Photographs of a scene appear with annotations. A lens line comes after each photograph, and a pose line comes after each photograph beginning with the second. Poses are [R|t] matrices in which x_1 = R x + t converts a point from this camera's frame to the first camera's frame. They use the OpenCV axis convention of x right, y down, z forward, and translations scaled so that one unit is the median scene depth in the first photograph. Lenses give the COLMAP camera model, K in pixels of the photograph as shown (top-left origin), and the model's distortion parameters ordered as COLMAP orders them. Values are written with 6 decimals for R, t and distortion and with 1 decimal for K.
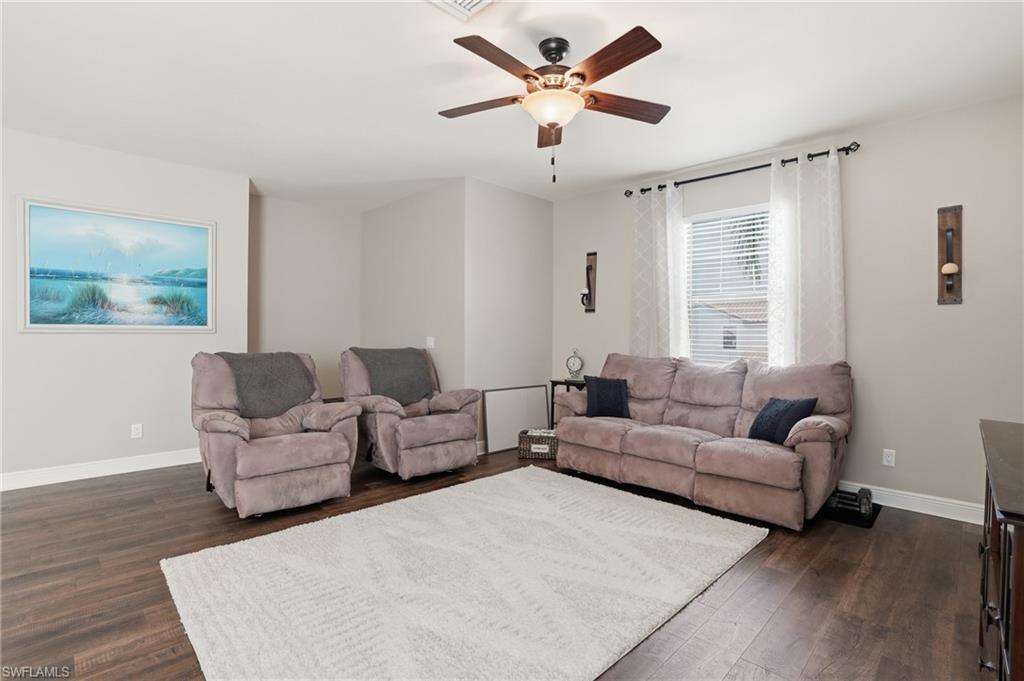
lens RADIAL K [[490.9, 0, 511.1], [0, 490.9, 333.7], [0, 0, 1]] dist [-0.073335, 0.021766]
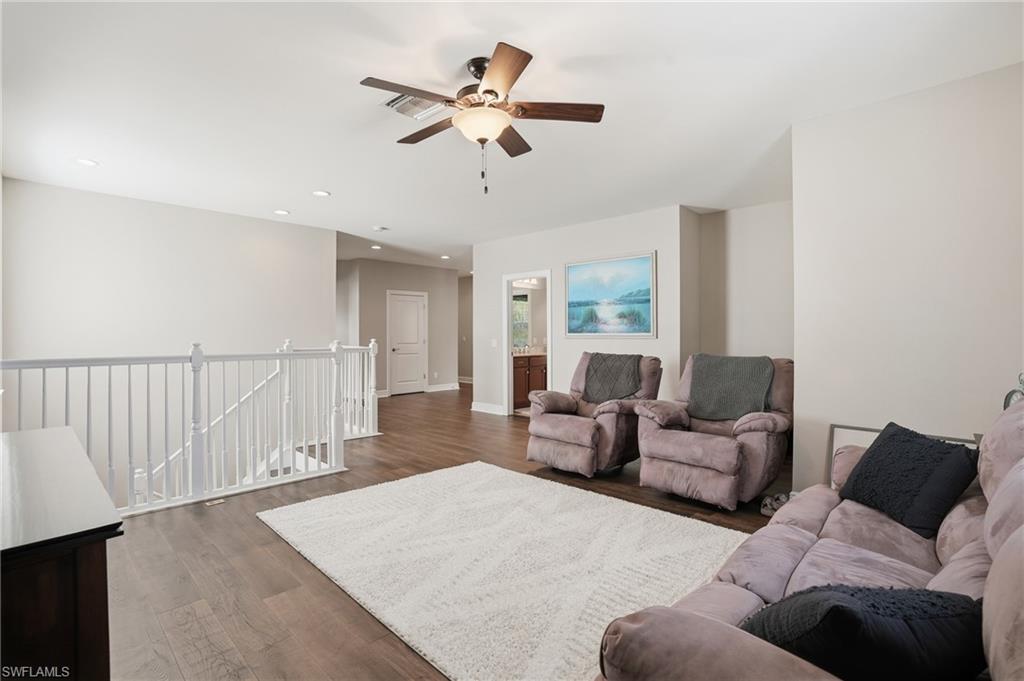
lens RADIAL K [[490.9, 0, 511.1], [0, 490.9, 333.7], [0, 0, 1]] dist [-0.073335, 0.021766]
pose [[-0.002605, -0.008138, -0.999963, 0.782743], [-0.000296, 0.999967, -0.008137, -0.003915], [0.999997, 0.000275, -0.002608, 0.740822]]
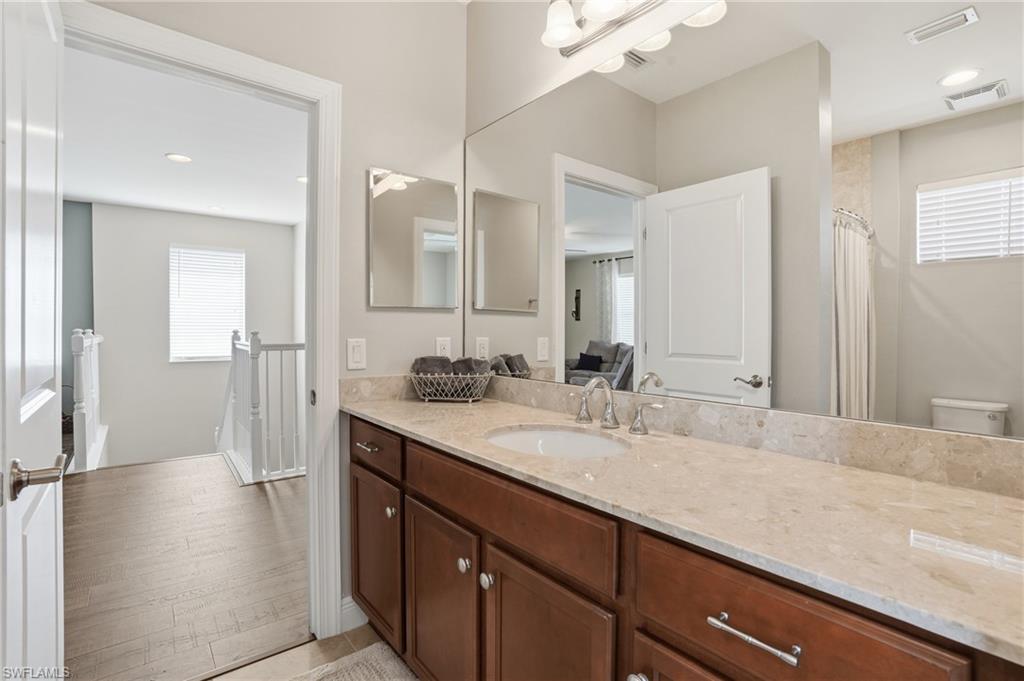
lens RADIAL K [[490.9, 0, 511.1], [0, 490.9, 333.7], [0, 0, 1]] dist [-0.073335, 0.021766]
pose [[-0.995040, -0.009704, 0.099004, -1.521688], [-0.008847, 0.999920, 0.009095, -0.003861], [-0.099084, 0.008174, -0.995046, 1.288027]]
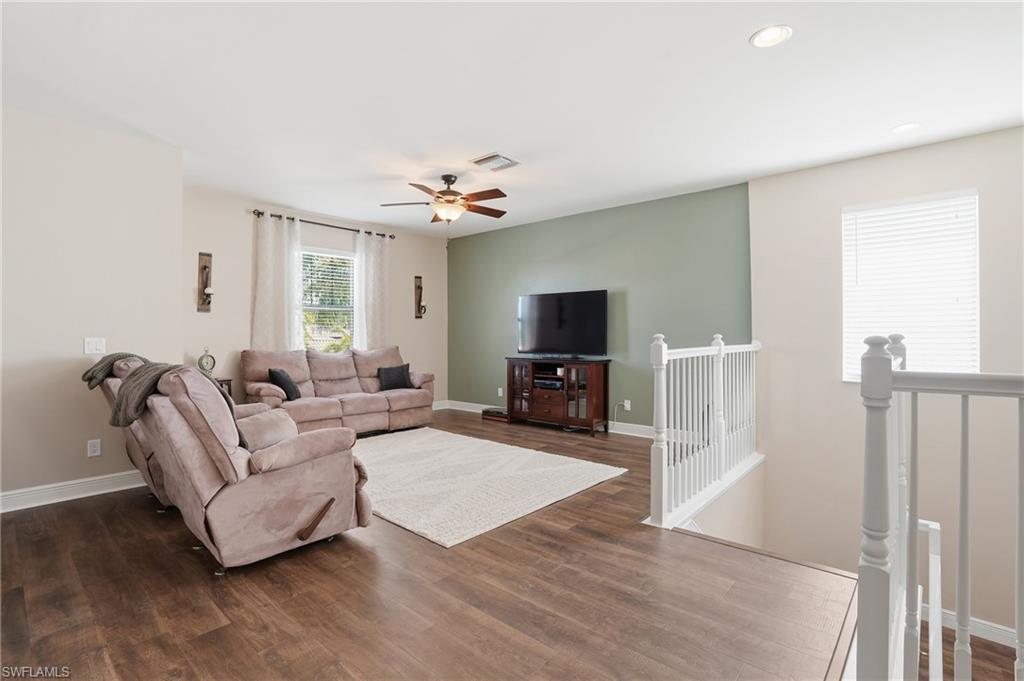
lens RADIAL K [[490.9, 0, 511.1], [0, 490.9, 333.7], [0, 0, 1]] dist [-0.073335, 0.021766]
pose [[-0.090019, -0.004051, 0.995932, -1.218800], [0.003118, 0.999986, 0.004349, -0.000407], [-0.995935, 0.003497, -0.090005, 0.625076]]
